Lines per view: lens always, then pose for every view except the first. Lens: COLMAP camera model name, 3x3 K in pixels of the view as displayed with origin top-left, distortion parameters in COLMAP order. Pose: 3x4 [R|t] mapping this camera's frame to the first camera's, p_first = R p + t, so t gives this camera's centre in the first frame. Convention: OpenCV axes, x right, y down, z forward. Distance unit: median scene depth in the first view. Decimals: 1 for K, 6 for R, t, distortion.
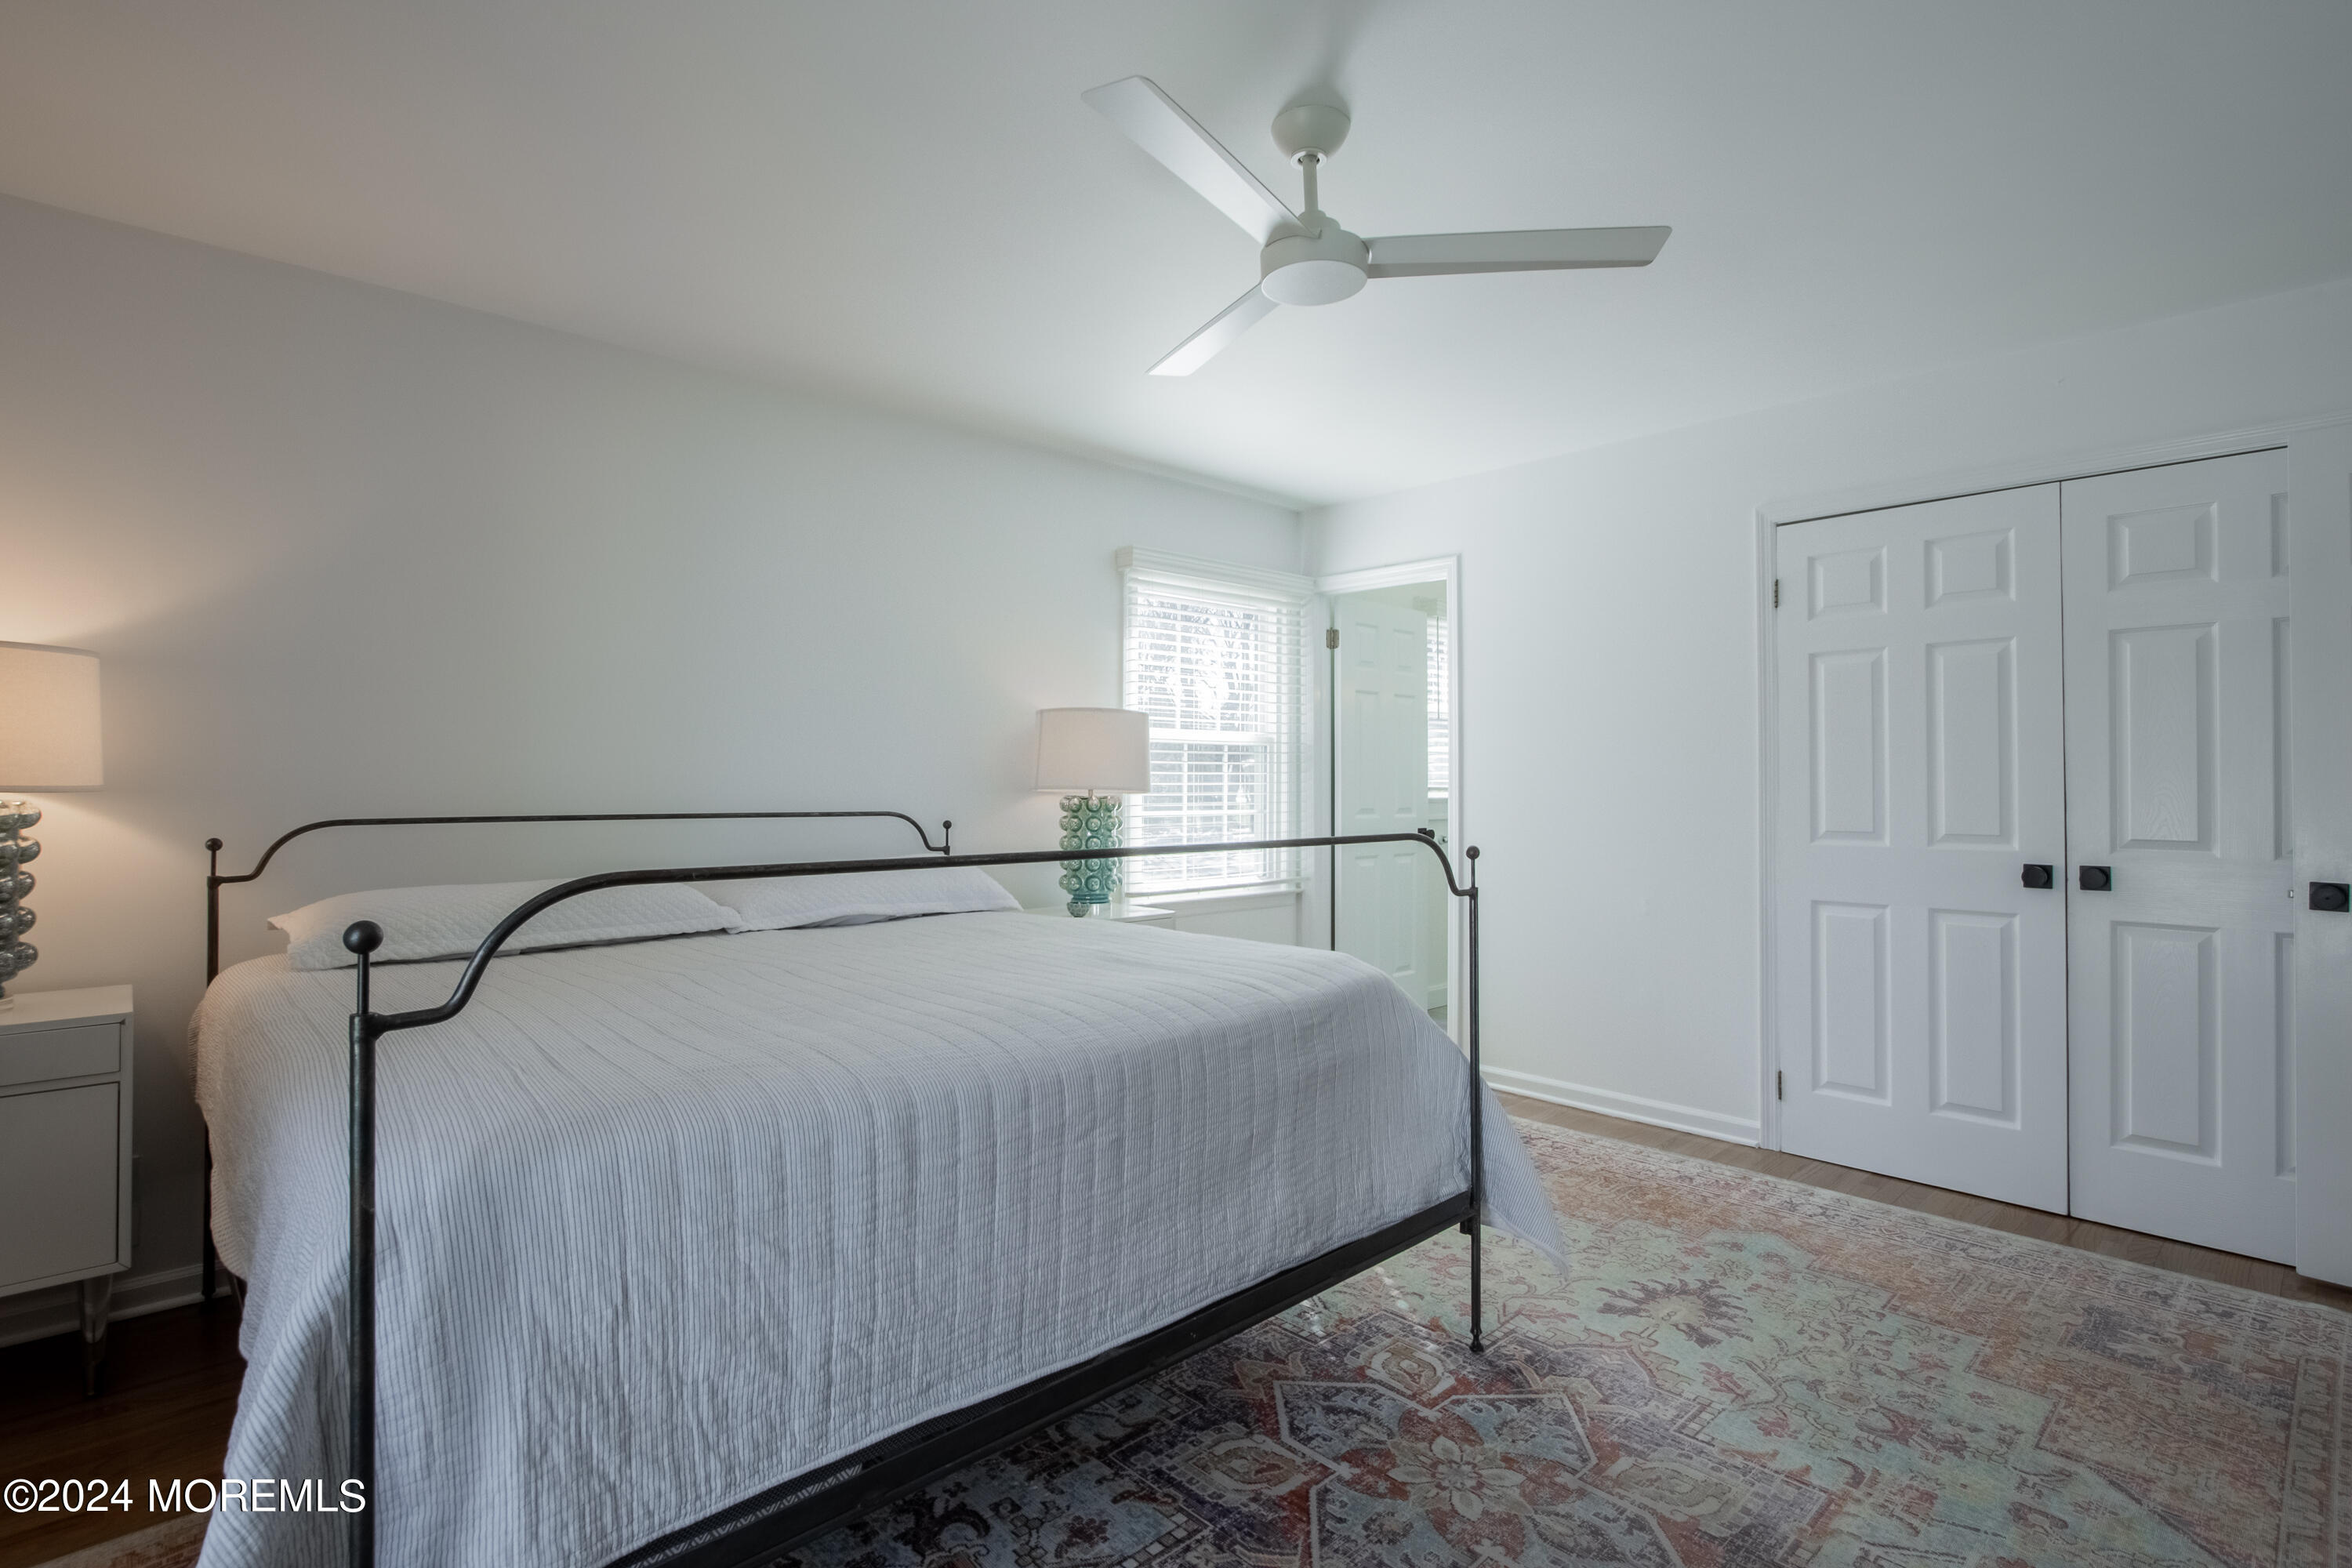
lens RADIAL K [[1097.5, 0, 1171.3], [0, 1097.5, 780.6], [0, 0, 1]] dist [-0.000537, -0.000111]
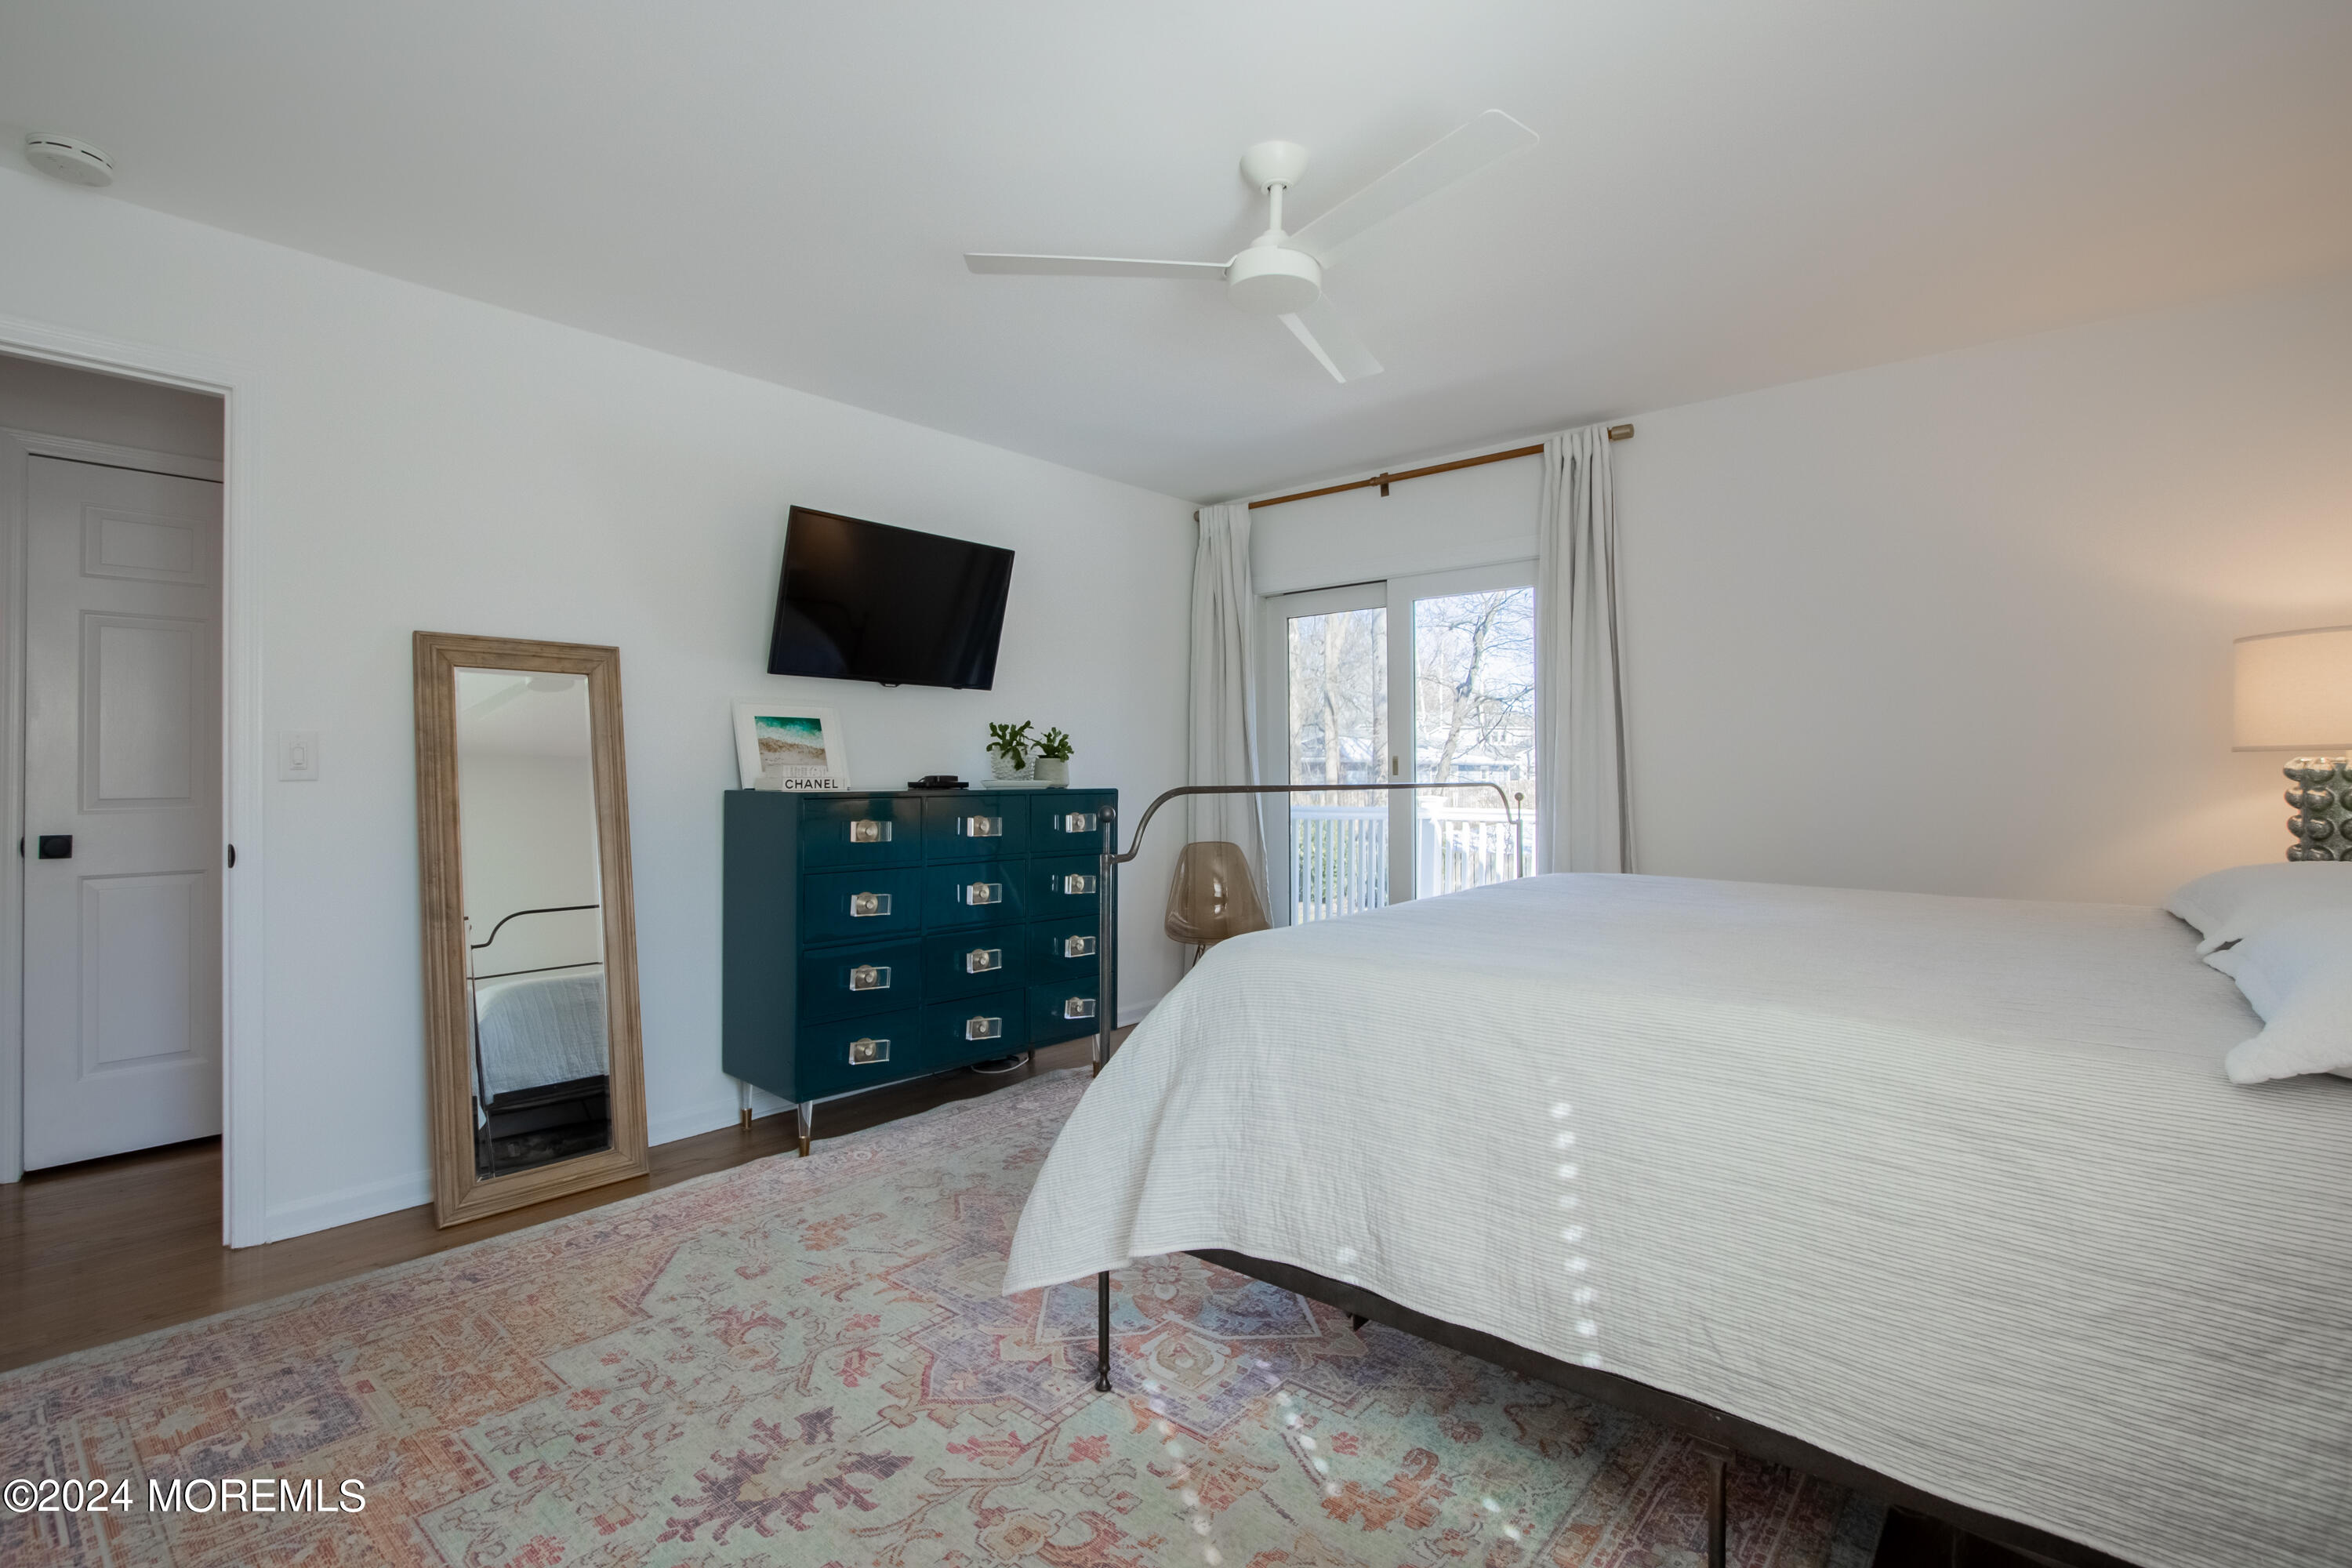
lens RADIAL K [[1097.5, 0, 1183.0], [0, 1097.5, 785.8], [0, 0, 1]] dist [-0.000537, -0.000111]
pose [[-0.991848, 0.000056, -0.127430, 0.342374], [-0.000927, 0.999970, 0.007654, 0.040518], [0.127427, 0.007710, -0.991818, 1.952929]]
